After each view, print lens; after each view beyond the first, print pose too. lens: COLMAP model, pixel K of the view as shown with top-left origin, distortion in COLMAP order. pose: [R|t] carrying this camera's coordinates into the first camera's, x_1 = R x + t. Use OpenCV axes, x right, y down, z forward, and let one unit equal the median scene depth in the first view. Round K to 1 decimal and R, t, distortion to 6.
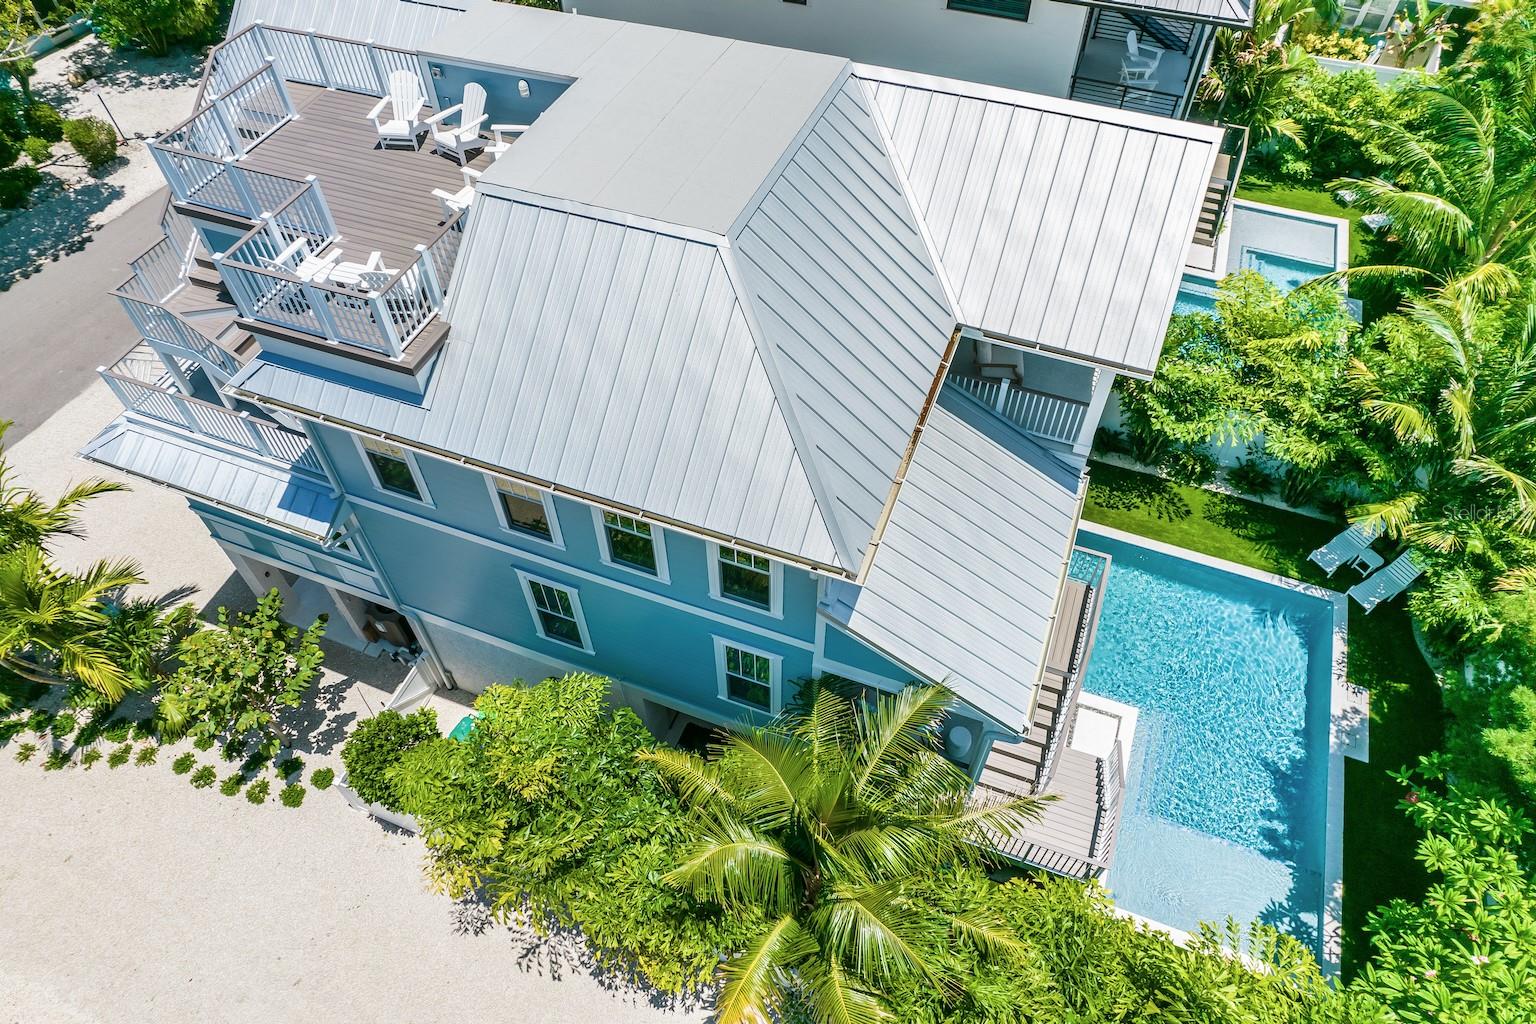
lens RADIAL K [[975.0, 0, 768.0], [0, 975.0, 512.0], [0, 0, 1]] dist [-0.058176, 0.057968]
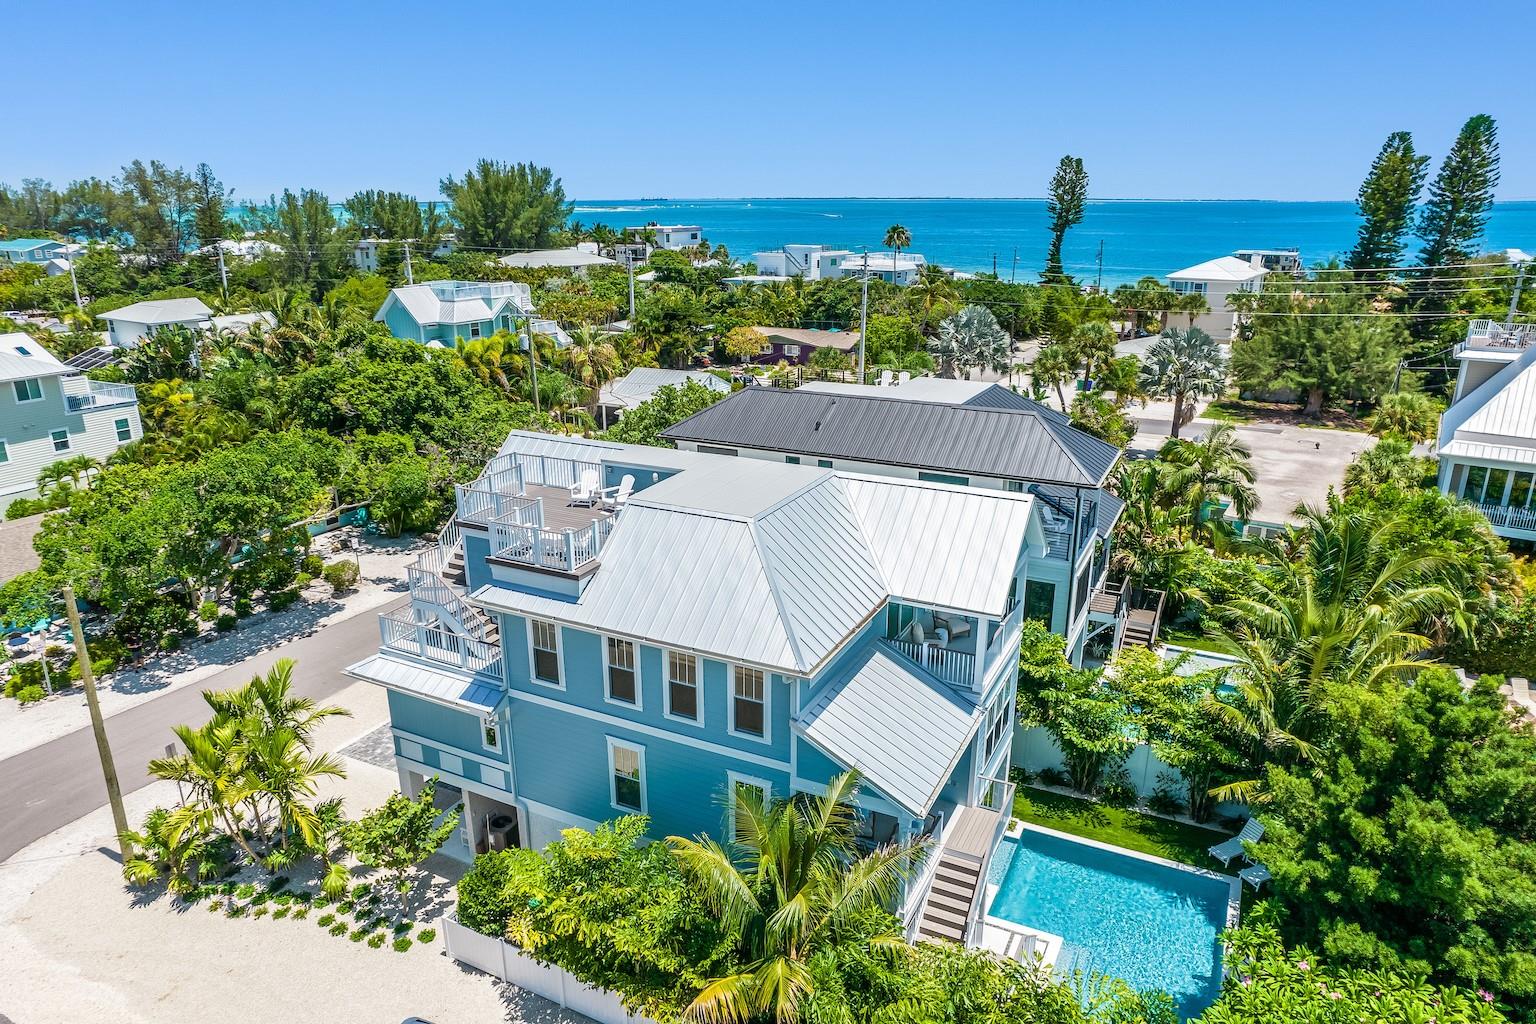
lens RADIAL K [[975.0, 0, 768.0], [0, 975.0, 512.0], [0, 0, 1]] dist [-0.058176, 0.057968]
pose [[0.995015, 0.035263, -0.093278, 0.104737], [-0.080200, 0.838880, -0.538375, 0.466070], [0.059264, 0.543172, 0.837527, -0.390499]]
